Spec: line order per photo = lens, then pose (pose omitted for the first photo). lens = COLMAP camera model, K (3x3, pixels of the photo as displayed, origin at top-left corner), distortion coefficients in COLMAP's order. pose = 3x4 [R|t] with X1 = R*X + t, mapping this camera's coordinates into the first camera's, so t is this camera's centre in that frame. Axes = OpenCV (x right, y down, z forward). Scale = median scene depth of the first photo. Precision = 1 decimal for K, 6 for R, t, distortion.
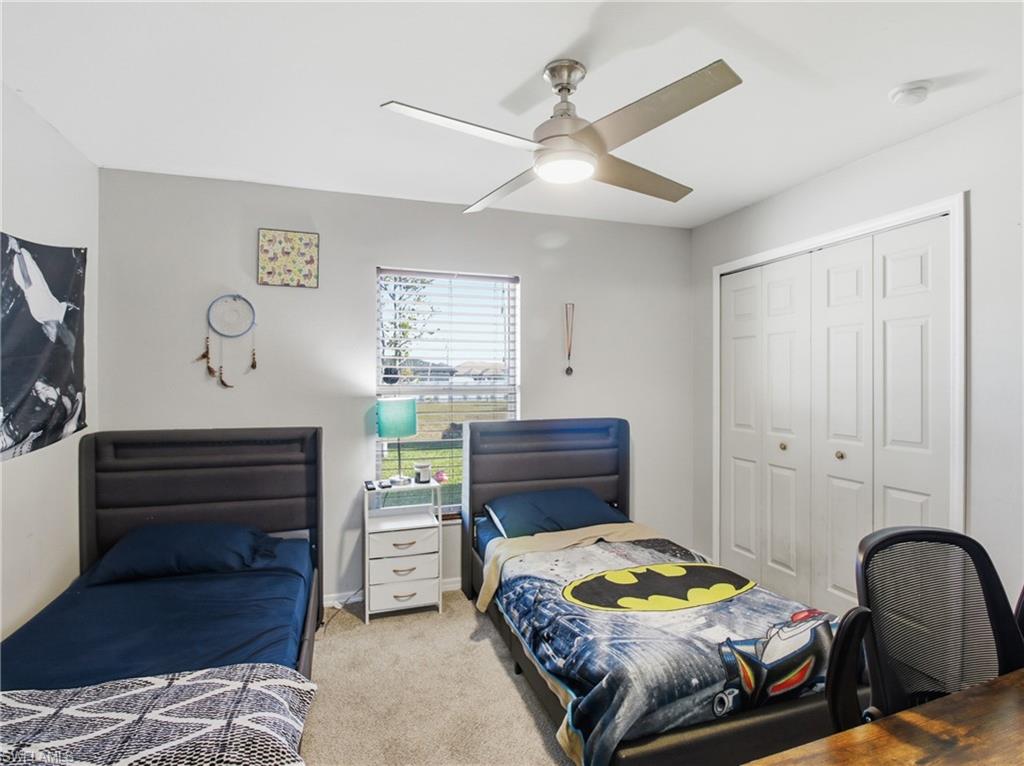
lens RADIAL K [[550.5, 0, 515.7], [0, 550.5, 378.1], [0, 0, 1]] dist [-0.006612, -0.001761]
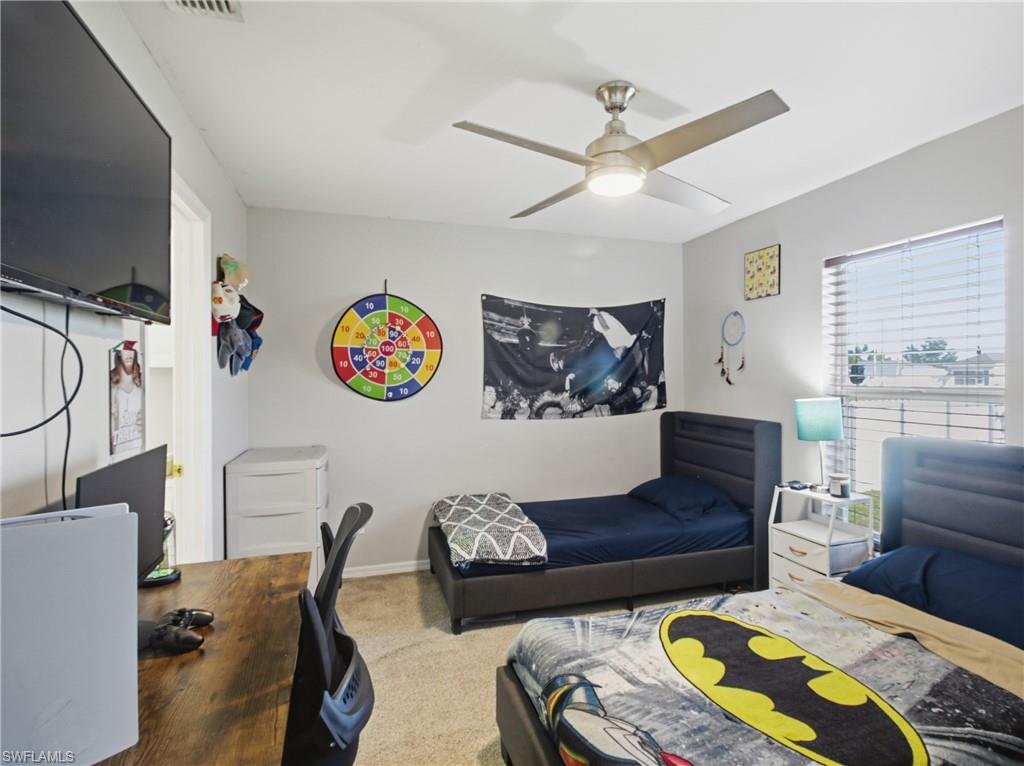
lens RADIAL K [[516.1, 0, 515.6], [0, 516.1, 379.9], [0, 0, 1]] dist [-0.006575, -0.001365]
pose [[-0.020278, 0.006605, -0.999773, 0.811982], [0.000003, 0.999978, 0.006606, -0.002492], [0.999794, 0.000131, -0.020277, 0.610431]]
